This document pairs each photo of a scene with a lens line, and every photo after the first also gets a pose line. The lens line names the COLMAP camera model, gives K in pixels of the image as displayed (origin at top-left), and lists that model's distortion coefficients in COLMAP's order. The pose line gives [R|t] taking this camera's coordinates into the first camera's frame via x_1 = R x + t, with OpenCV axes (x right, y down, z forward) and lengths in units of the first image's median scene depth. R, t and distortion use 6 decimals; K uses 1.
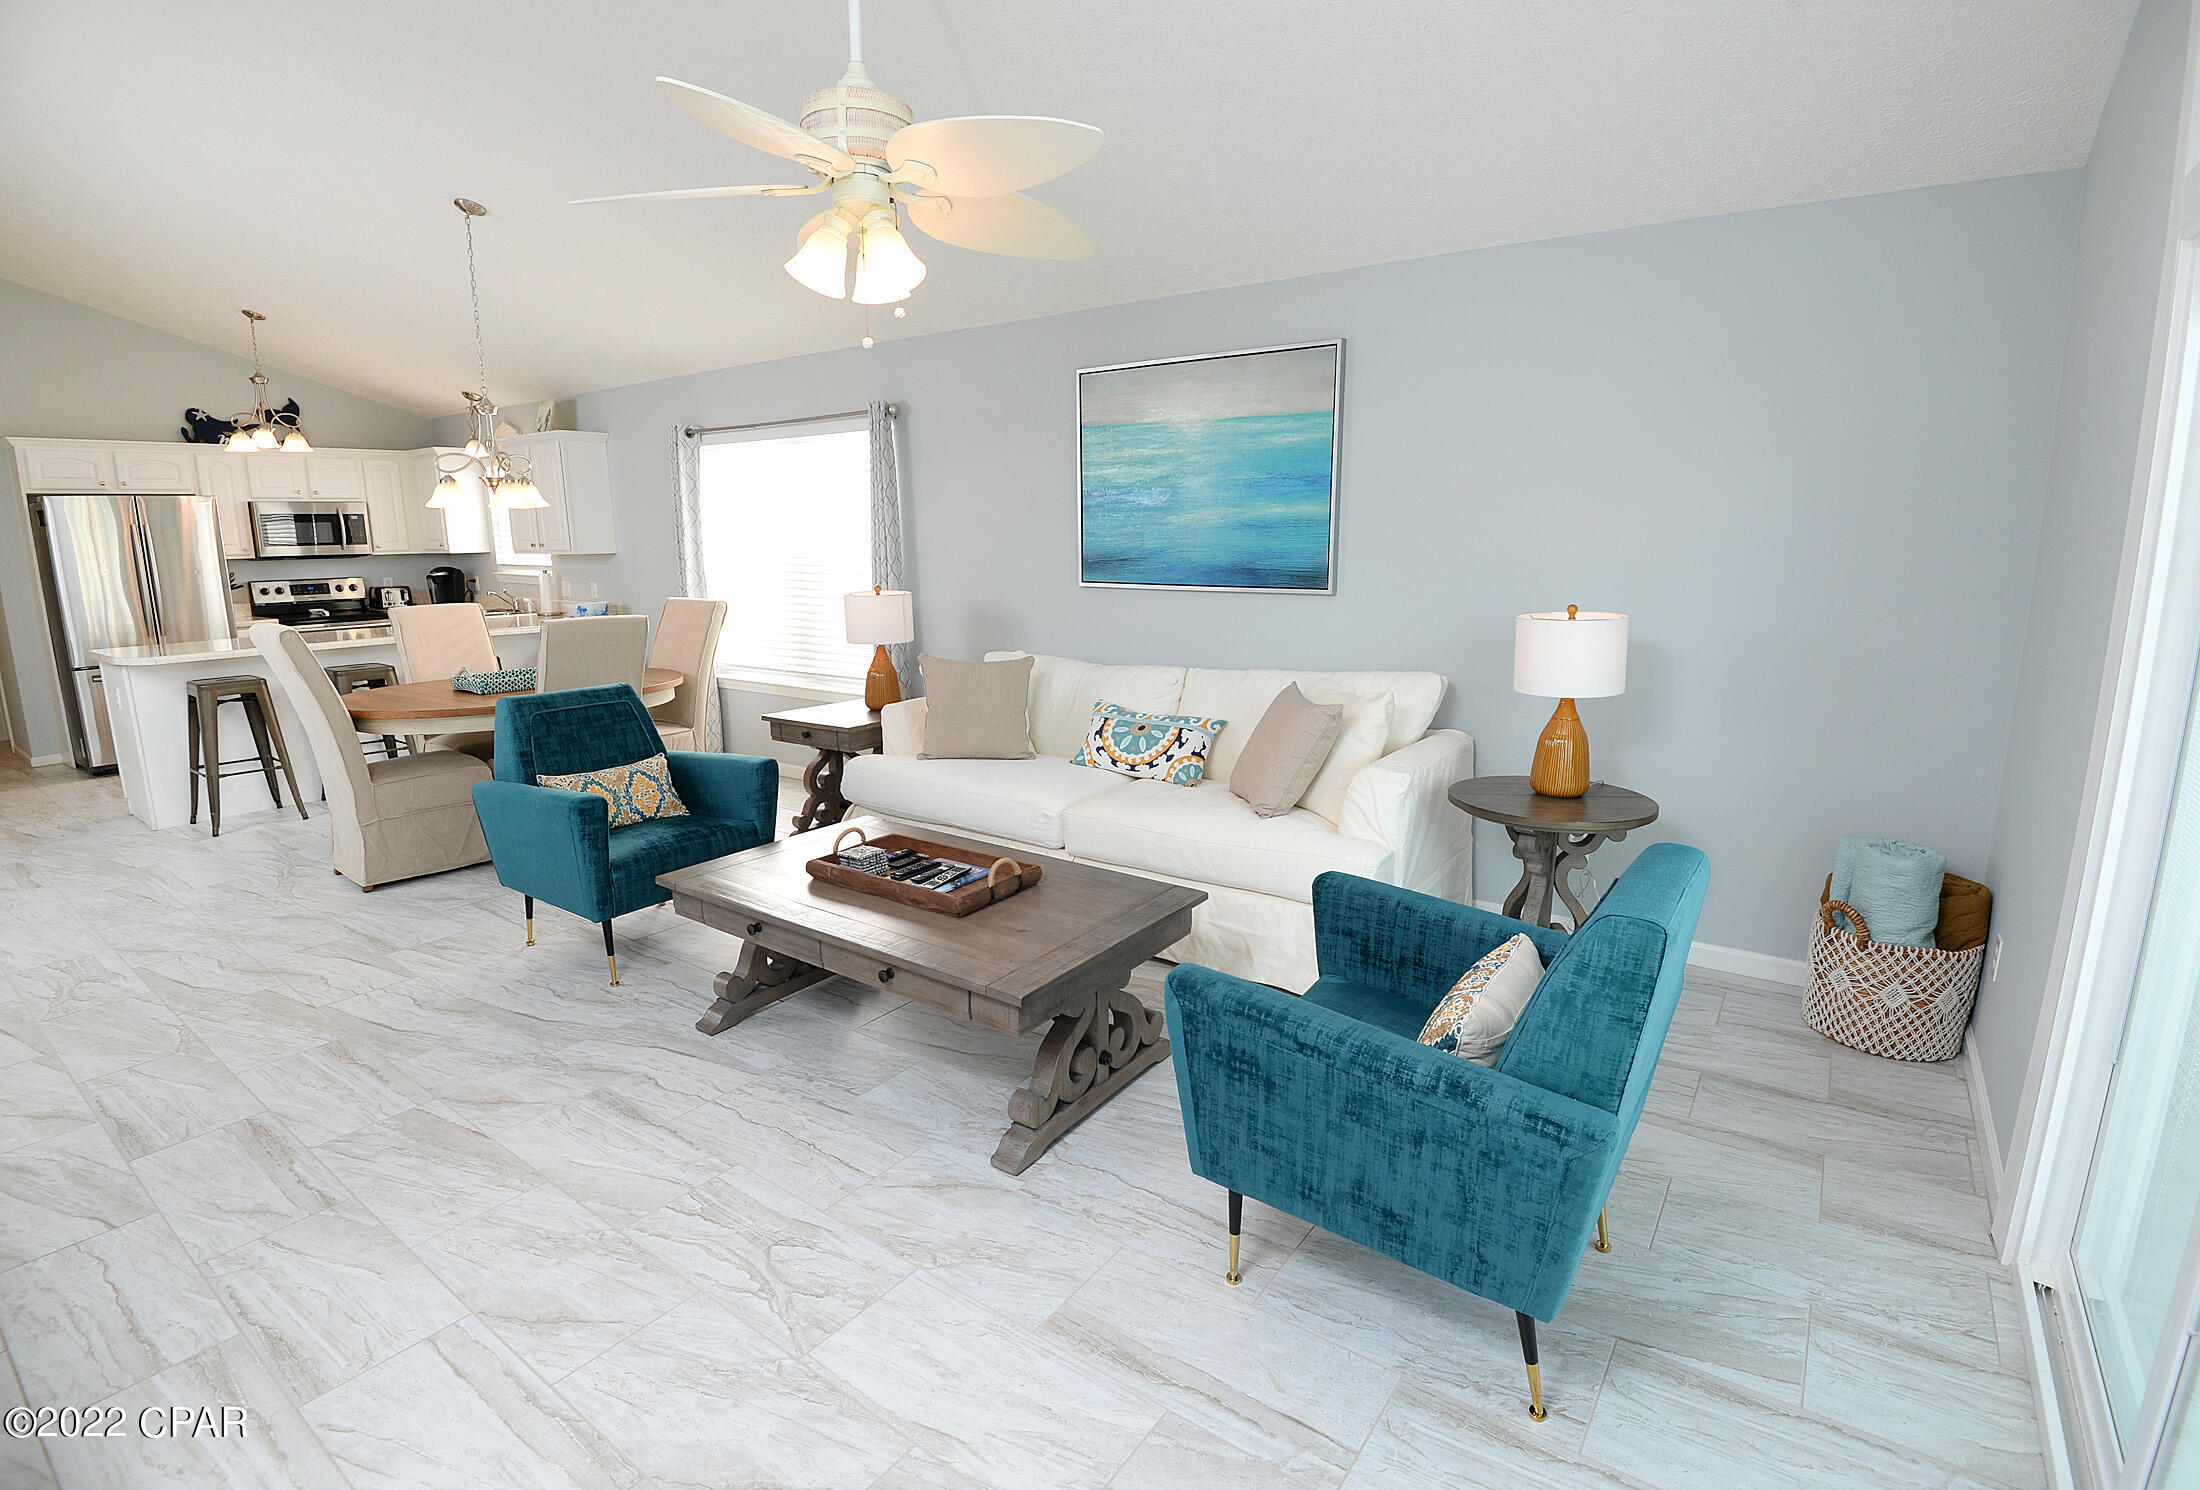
lens RADIAL K [[1057.1, 0, 1092.3], [0, 1057.1, 737.4], [0, 0, 1]] dist [-0.000308, -0.023887]
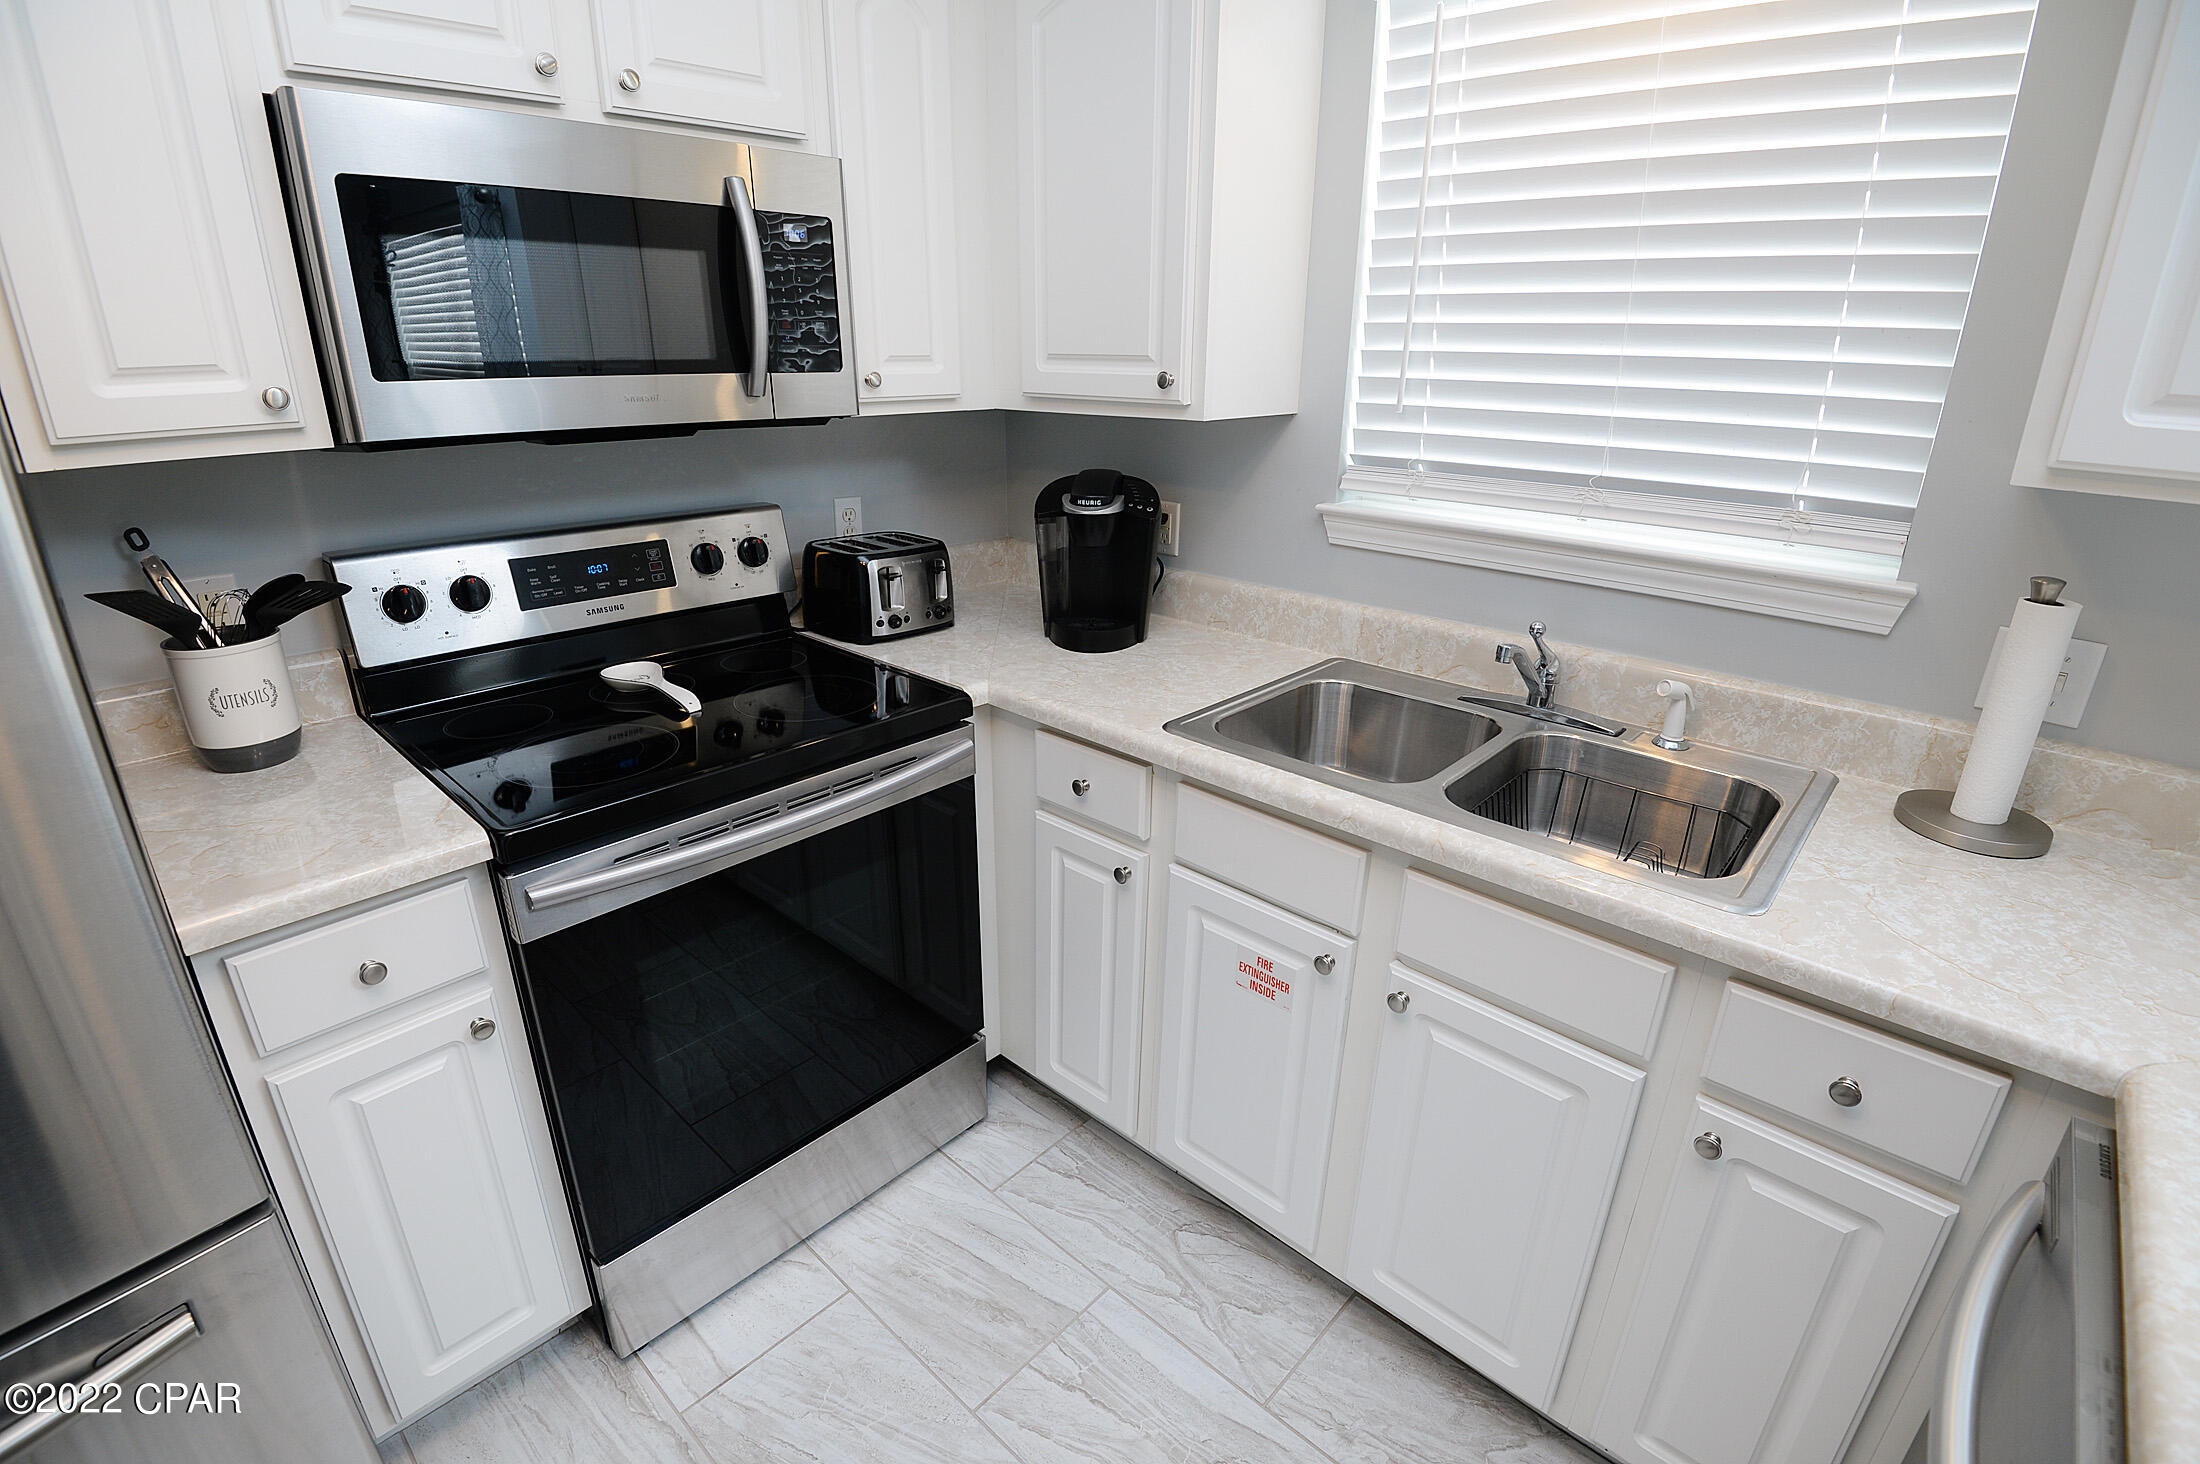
lens RADIAL K [[1010.5, 0, 1093.7], [0, 1010.5, 729.7], [0, 0, 1]] dist [-0.003565, -0.028345]
pose [[0.994500, 0.050120, -0.091965, -0.627651], [-0.033757, 0.984596, 0.171554, -0.150976], [0.099147, -0.167506, 0.980873, 0.804693]]
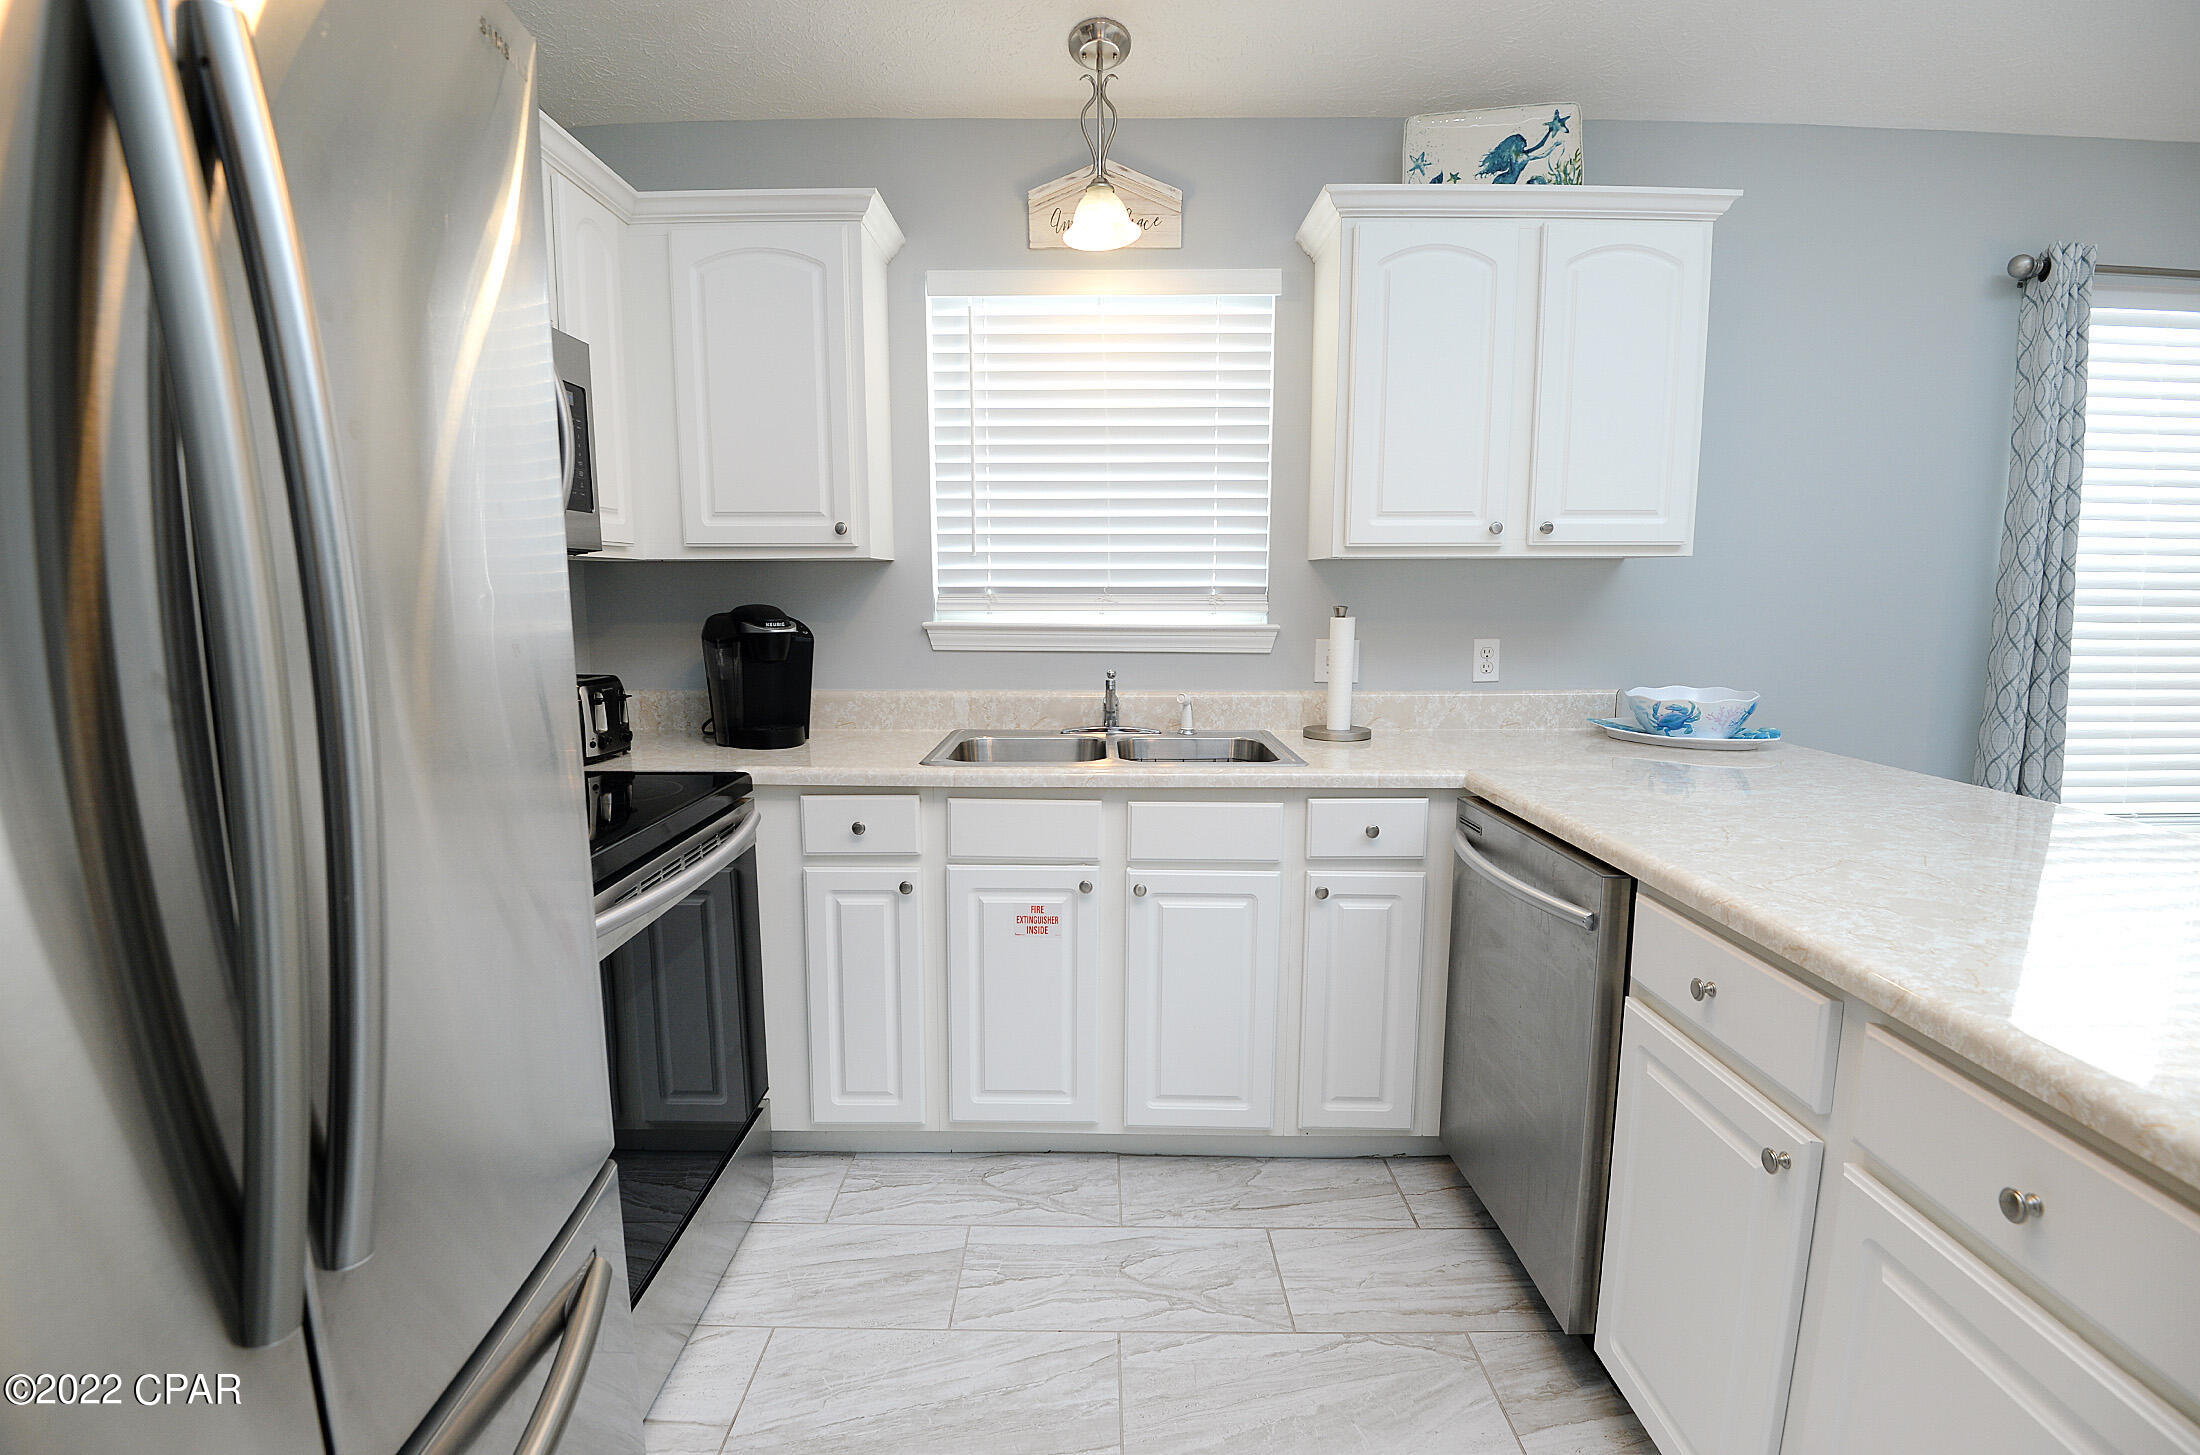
lens RADIAL K [[1035.6, 0, 1073.7], [0, 1035.6, 728.0], [0, 0, 1]] dist [-0.002209, -0.031498]
pose [[0.811240, -0.076541, 0.579682, -0.758216], [0.110621, 0.993582, -0.023618, -0.116558], [-0.574154, 0.083285, 0.814500, 0.753349]]
